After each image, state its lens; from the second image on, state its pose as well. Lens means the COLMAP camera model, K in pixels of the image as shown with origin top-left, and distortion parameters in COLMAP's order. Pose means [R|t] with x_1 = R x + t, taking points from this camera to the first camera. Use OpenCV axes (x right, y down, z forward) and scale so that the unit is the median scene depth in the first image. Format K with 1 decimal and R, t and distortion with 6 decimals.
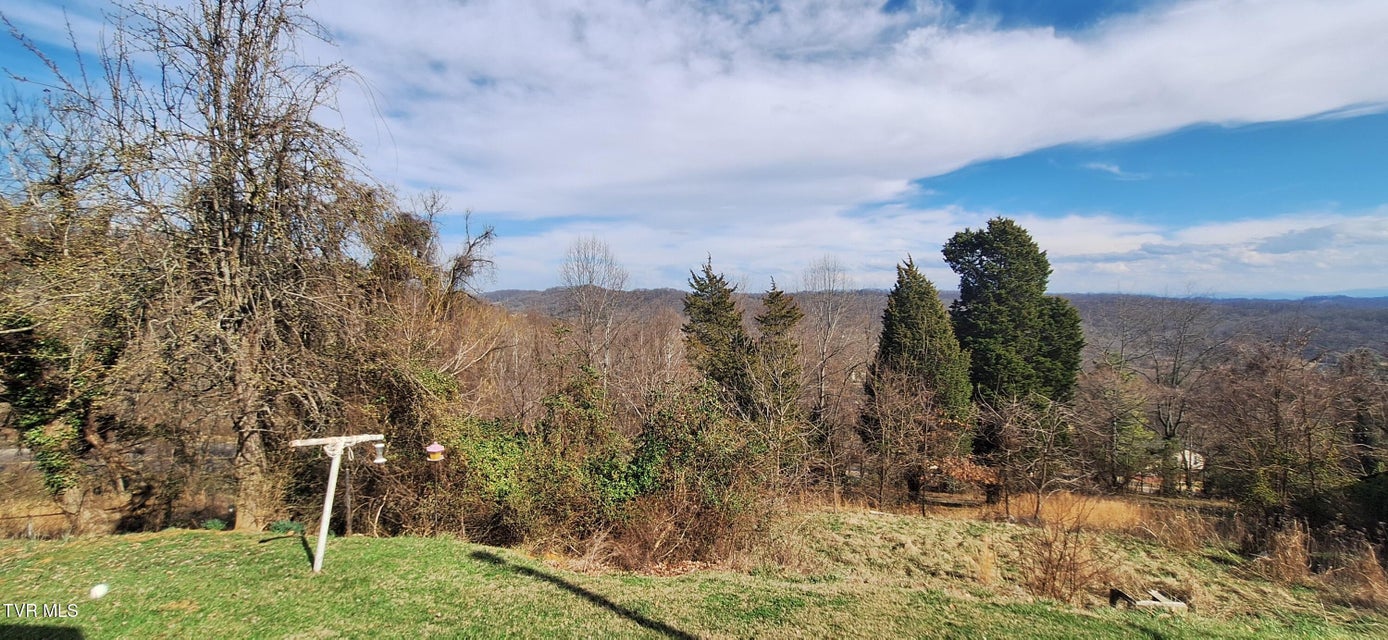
lens RADIAL K [[552.9, 0, 701.1], [0, 552.9, 325.0], [0, 0, 1]] dist [-0.004075, 0.002735]
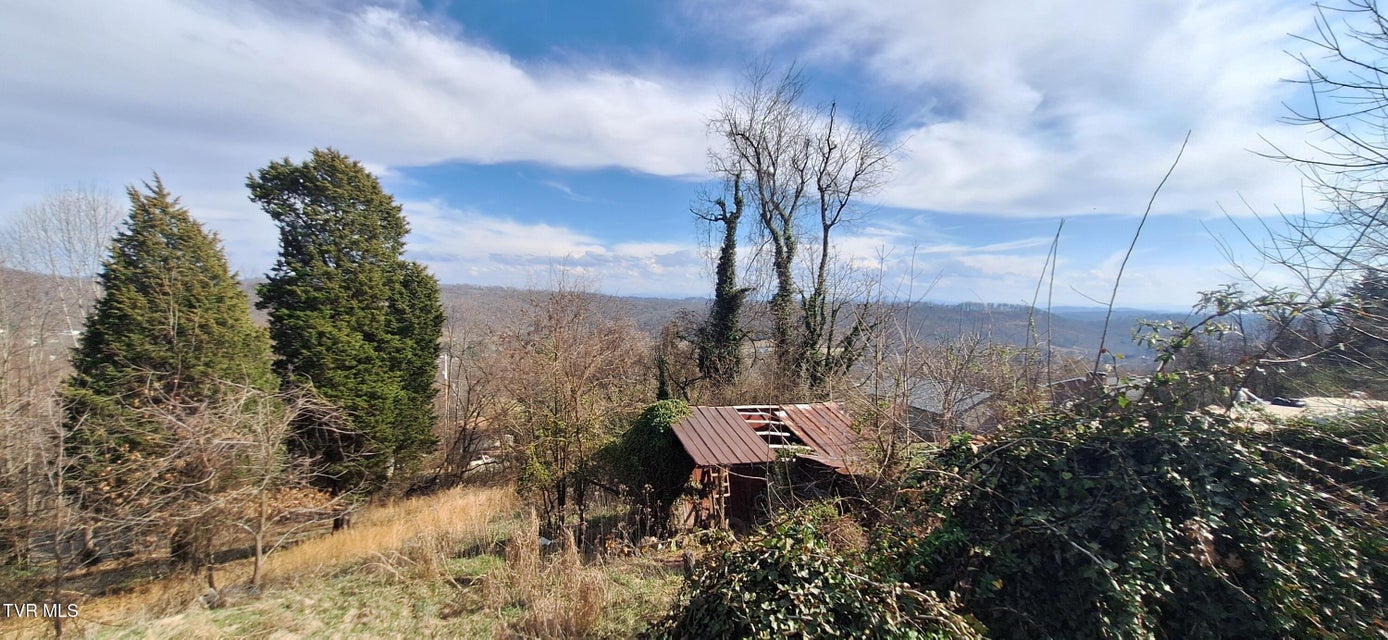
lens RADIAL K [[552.9, 0, 697.6], [0, 552.9, 325.9], [0, 0, 1]] dist [-0.004075, 0.002735]
pose [[0.646298, -0.019956, 0.762824, 0.294310], [0.013020, 0.999801, 0.015124, 0.038959], [-0.762974, 0.000158, 0.646429, 0.148937]]
